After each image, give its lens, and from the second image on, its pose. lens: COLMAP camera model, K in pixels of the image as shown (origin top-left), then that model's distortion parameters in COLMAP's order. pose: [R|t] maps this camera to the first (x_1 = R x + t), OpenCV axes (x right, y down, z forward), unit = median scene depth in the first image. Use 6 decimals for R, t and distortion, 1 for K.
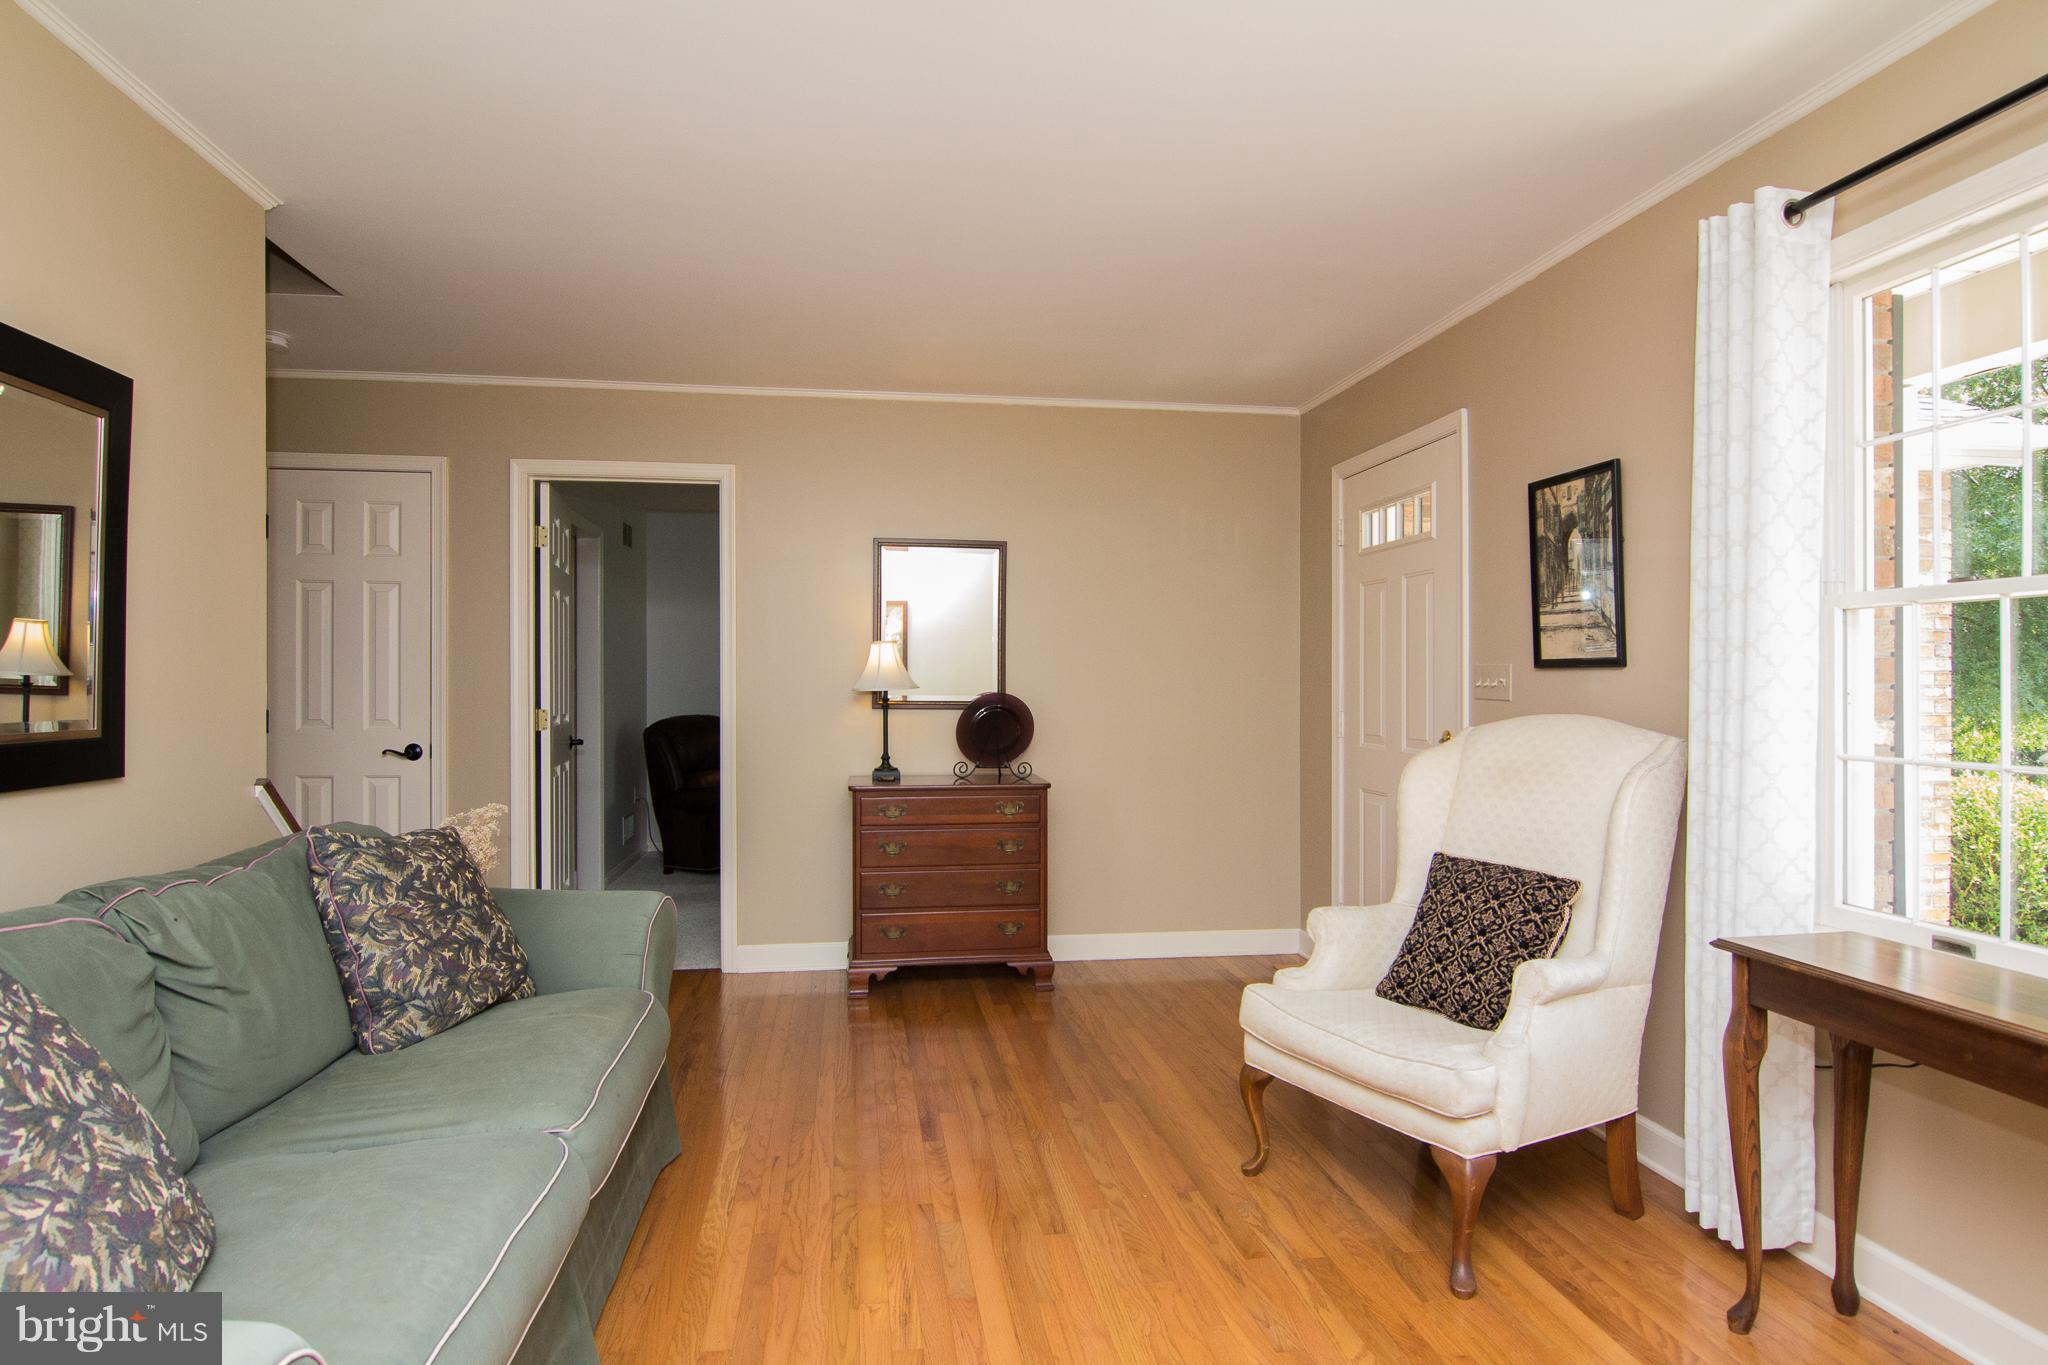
lens RADIAL K [[1137.7, 0, 1027.6], [0, 1137.7, 676.7], [0, 0, 1]] dist [-0.000738, -0.000065]
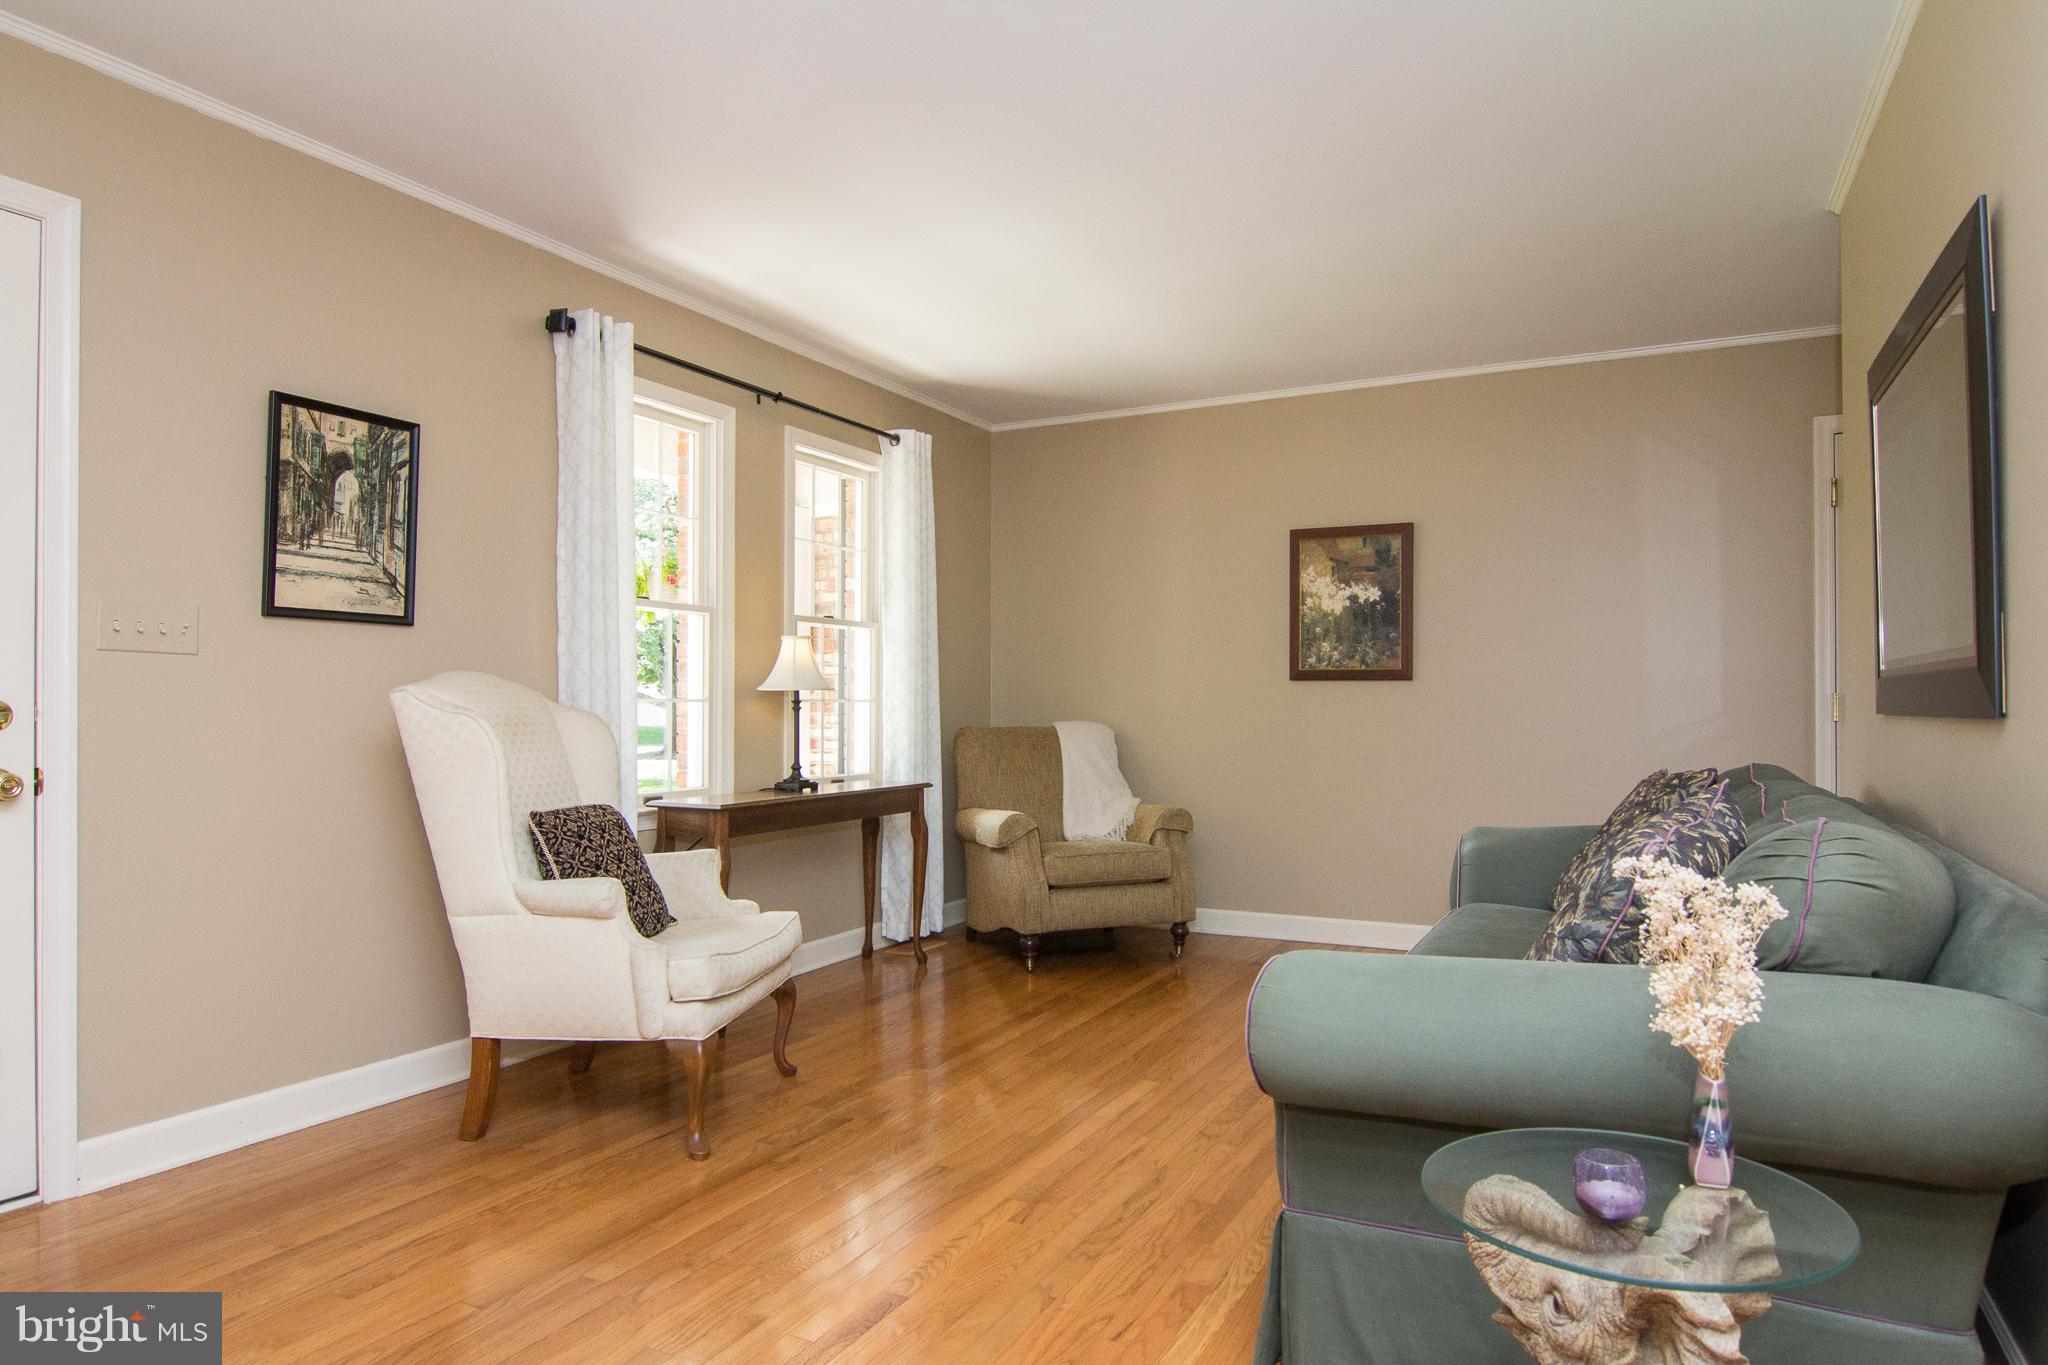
lens RADIAL K [[1229.8, 0, 1030.8], [0, 1229.8, 683.3], [0, 0, 1]] dist [0.001389, 0.000089]
pose [[-0.806397, 0.012163, 0.591249, -0.553521], [-0.002816, 0.999698, -0.024407, 0.064882], [-0.591367, -0.021346, -0.806120, 1.477941]]
